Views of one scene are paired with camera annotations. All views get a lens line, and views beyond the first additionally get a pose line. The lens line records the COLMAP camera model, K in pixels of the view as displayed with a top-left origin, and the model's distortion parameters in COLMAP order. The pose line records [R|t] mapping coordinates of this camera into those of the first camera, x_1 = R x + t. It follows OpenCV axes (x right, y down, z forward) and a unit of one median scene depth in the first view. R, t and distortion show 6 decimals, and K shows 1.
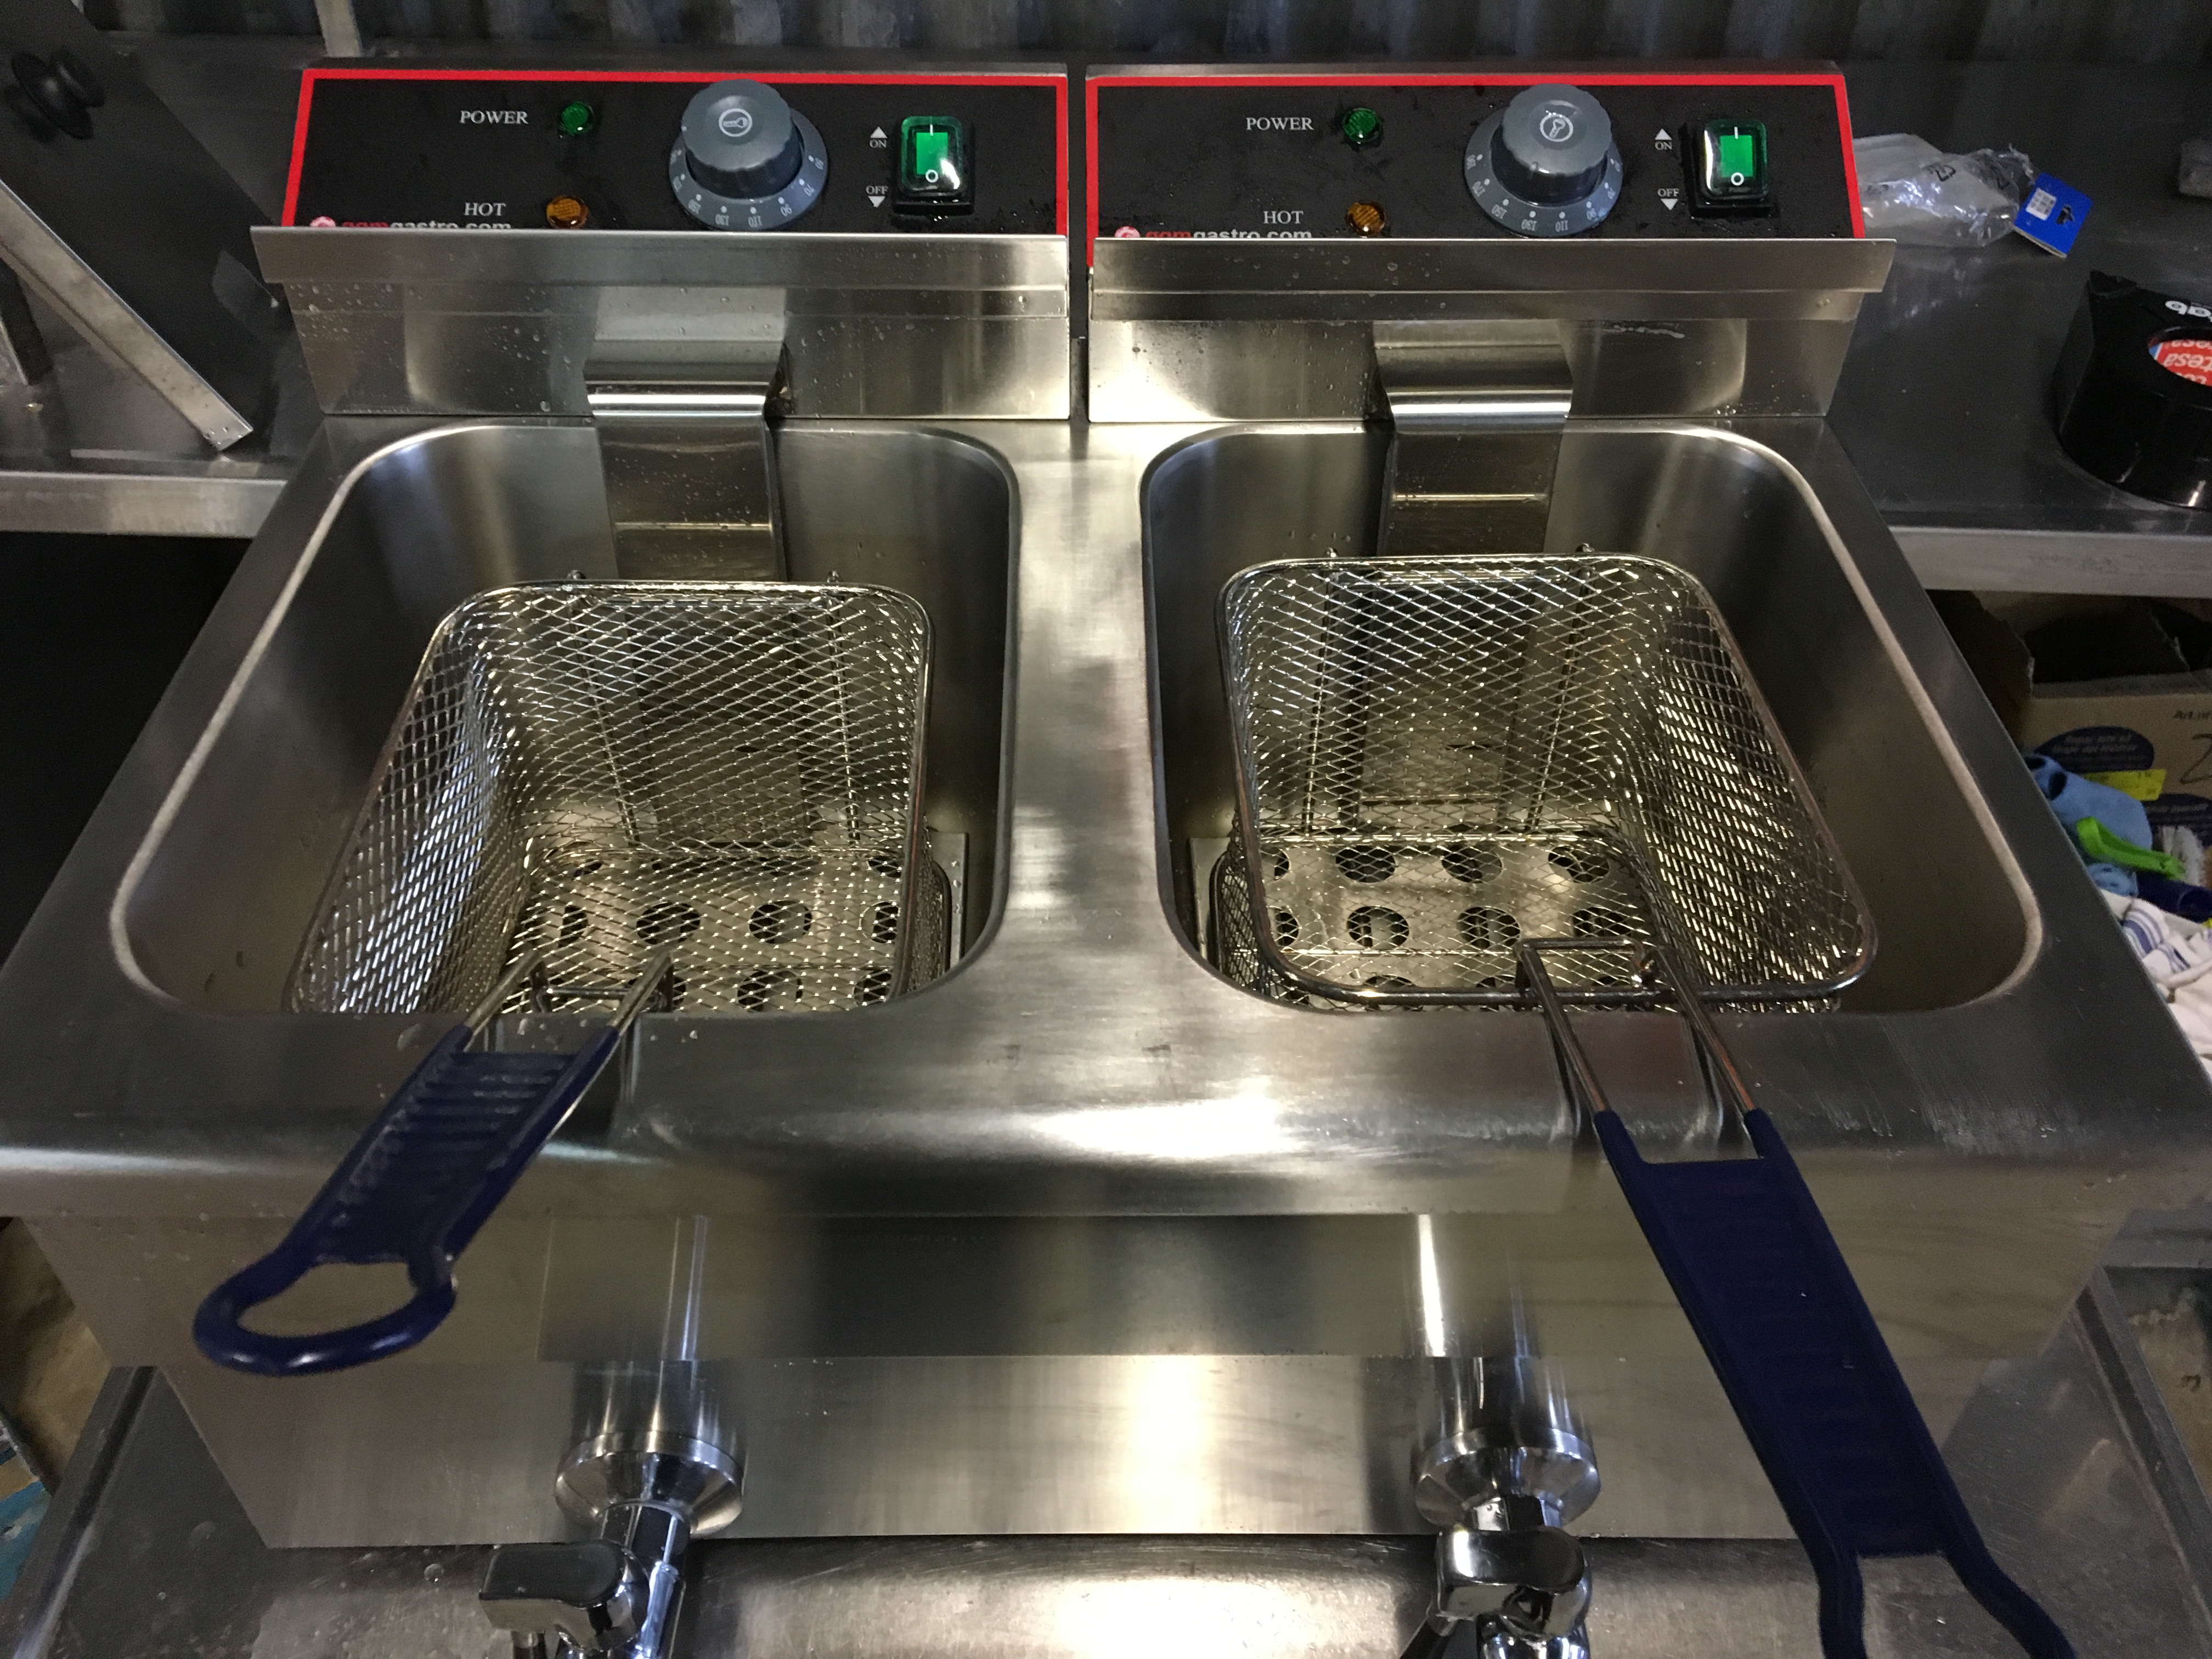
lens RADIAL K [[1861.3, 0, 1109.7], [0, 1861.3, 826.5], [0, 0, 1]] dist [0.012458, -0.019976]
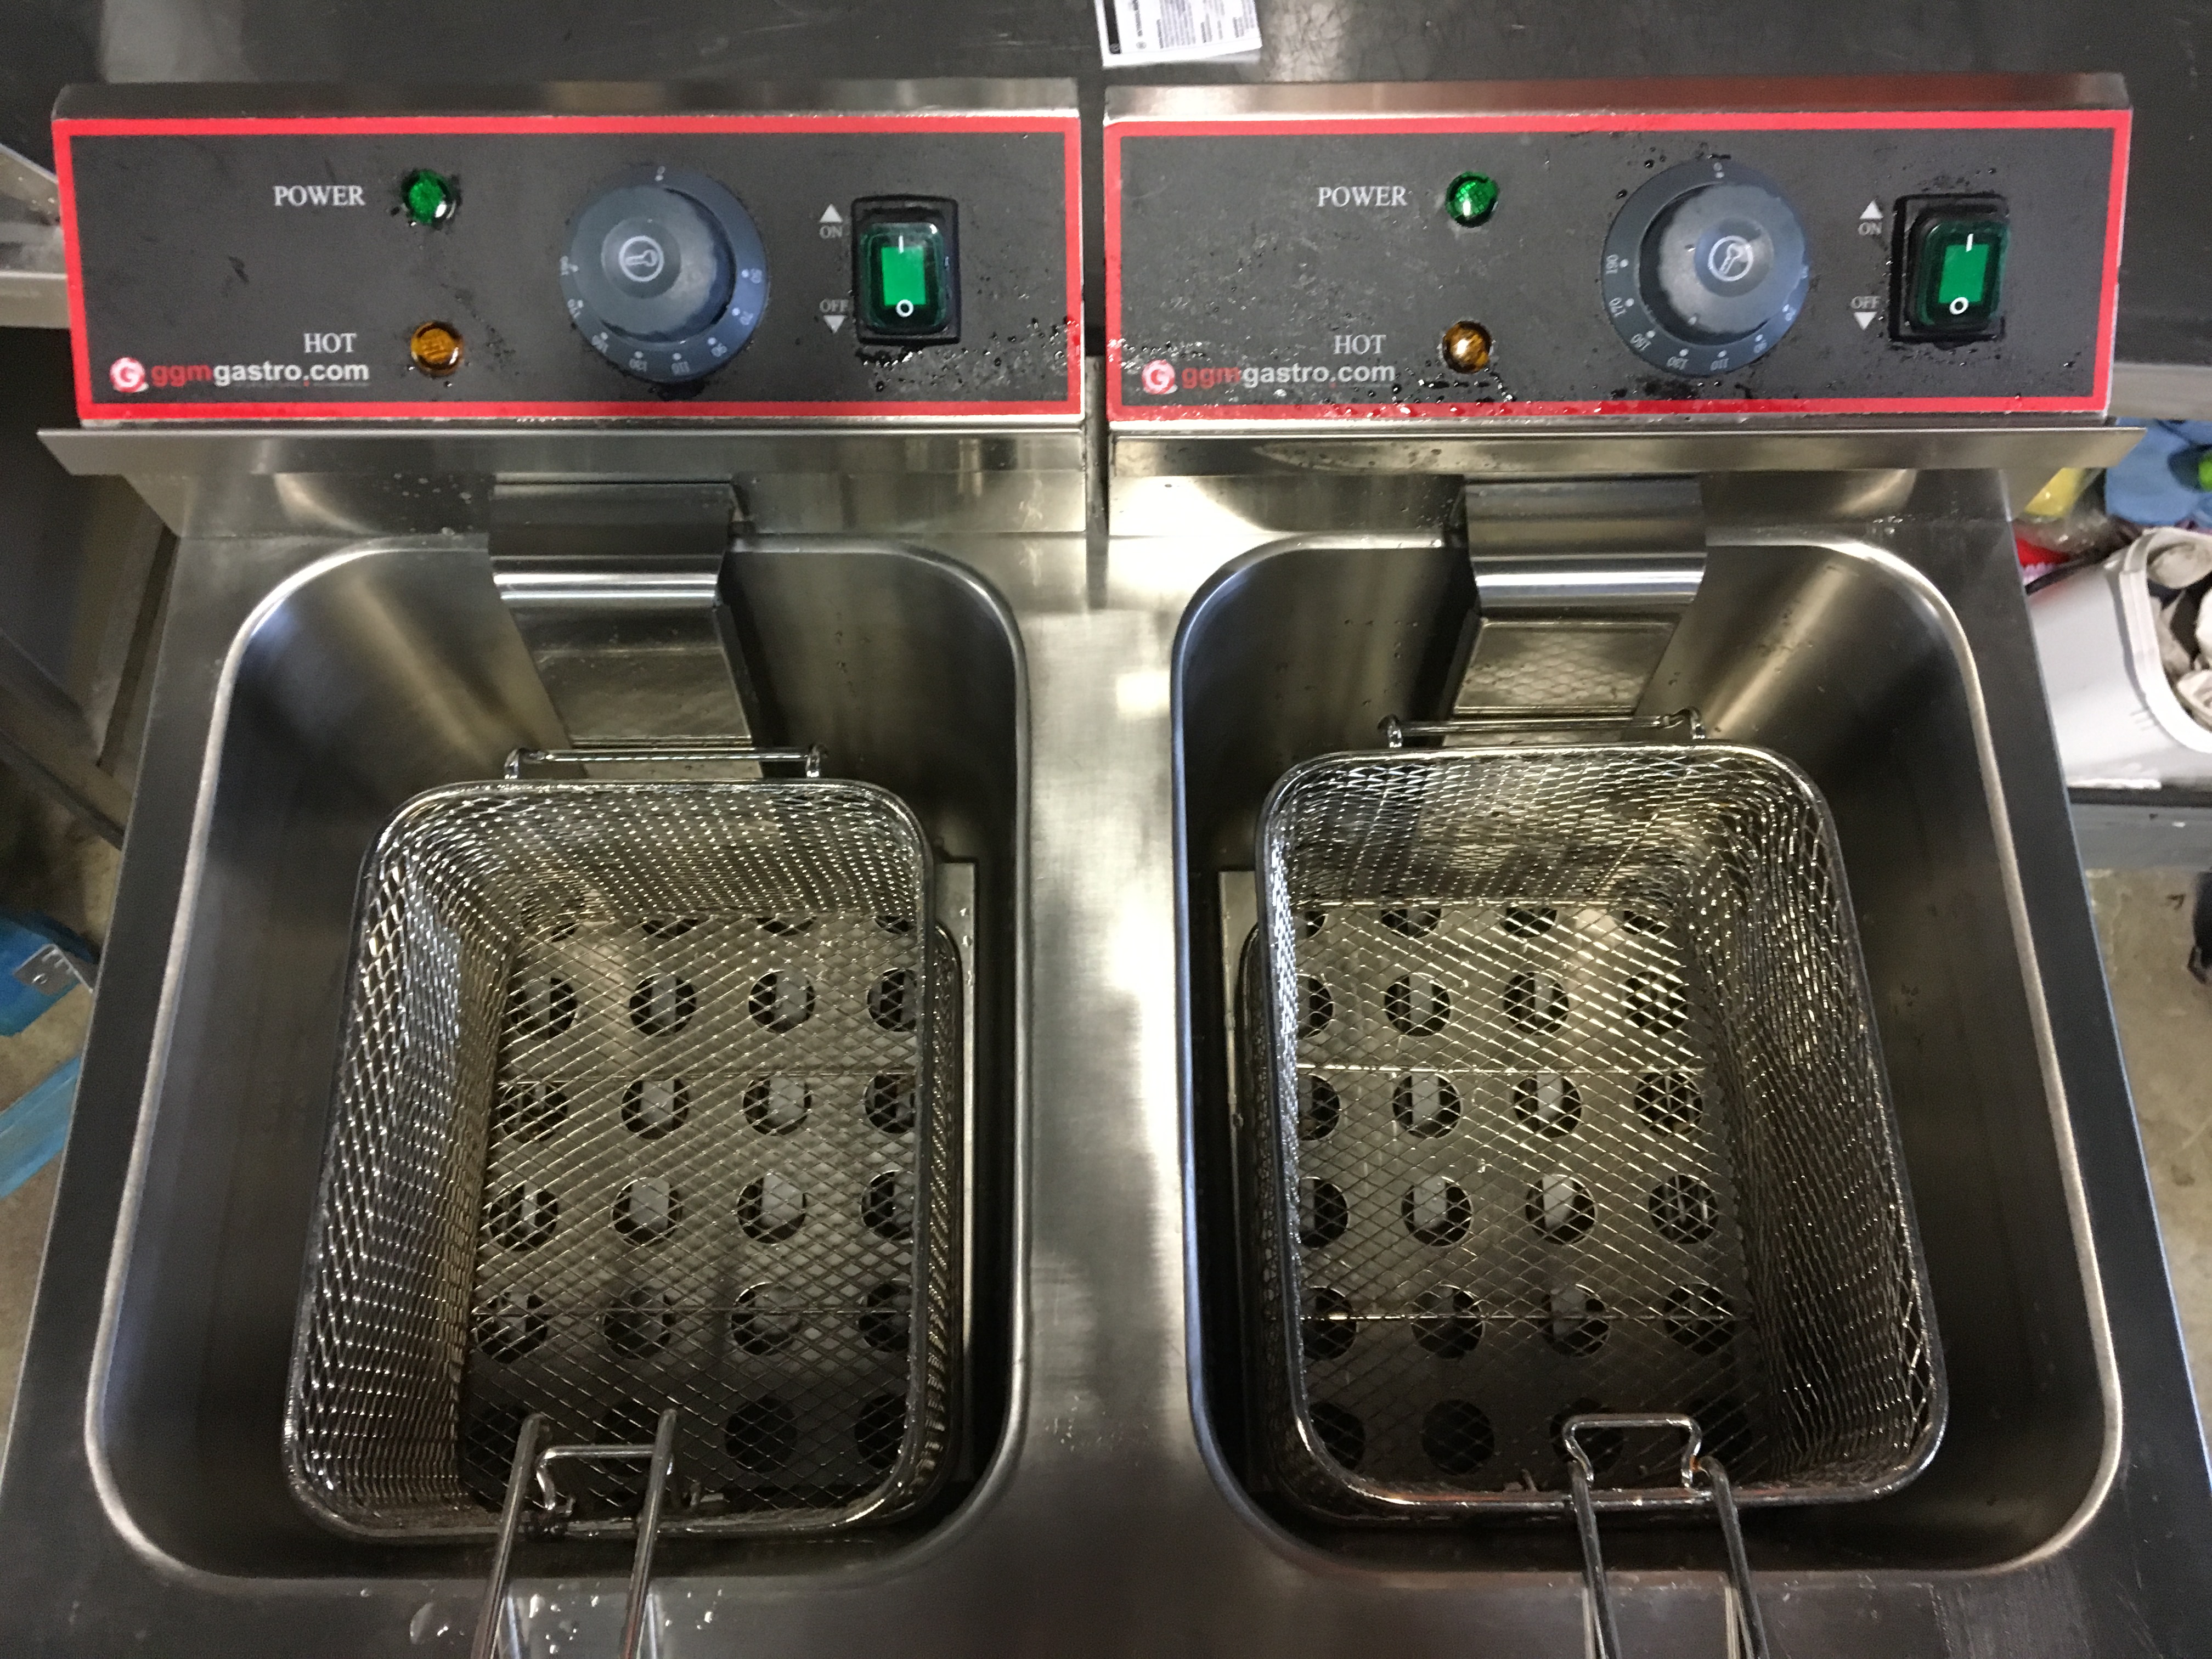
lens RADIAL K [[1861.3, 0, 1110.5], [0, 1861.3, 829.8], [0, 0, 1]] dist [0.012458, -0.019976]
pose [[0.999969, 0.001956, -0.007687, -0.004250], [0.001629, 0.897805, 0.440391, -0.481096], [0.007763, -0.440389, 0.897773, 0.212492]]
